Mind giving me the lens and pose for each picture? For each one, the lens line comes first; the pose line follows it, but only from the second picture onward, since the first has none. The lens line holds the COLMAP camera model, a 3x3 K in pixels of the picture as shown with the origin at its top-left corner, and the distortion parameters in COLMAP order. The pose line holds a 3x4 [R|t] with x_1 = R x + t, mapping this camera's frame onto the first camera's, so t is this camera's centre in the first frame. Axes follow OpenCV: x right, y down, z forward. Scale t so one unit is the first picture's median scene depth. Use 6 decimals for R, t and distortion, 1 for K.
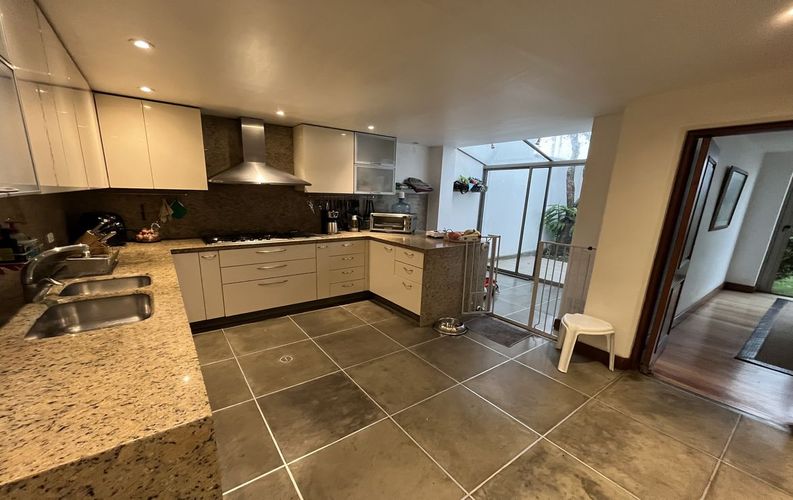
lens RADIAL K [[317.2, 0, 393.7], [0, 317.2, 267.4], [0, 0, 1]] dist [-0.001661, -0.000386]
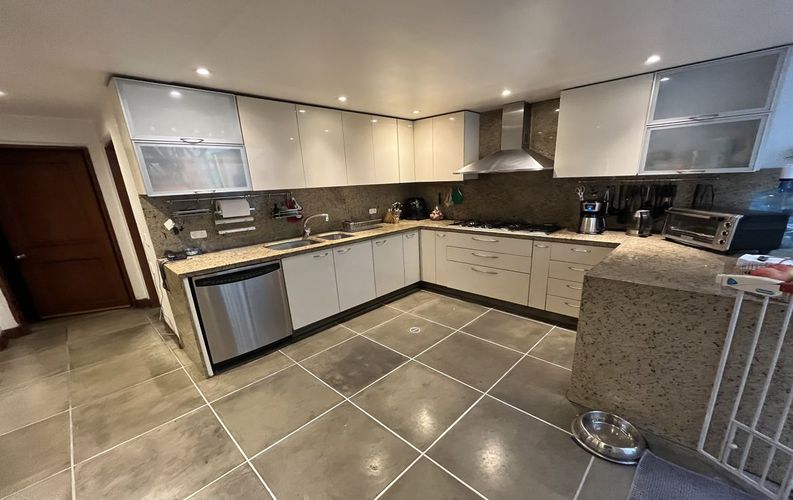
lens RADIAL K [[317.2, 0, 393.7], [0, 317.2, 267.4], [0, 0, 1]] dist [-0.001661, -0.000386]
pose [[0.158591, 0.228095, -0.960636, 0.529860], [-0.183043, 0.962876, 0.198409, -0.108118], [0.970229, 0.144372, 0.194455, 0.507111]]
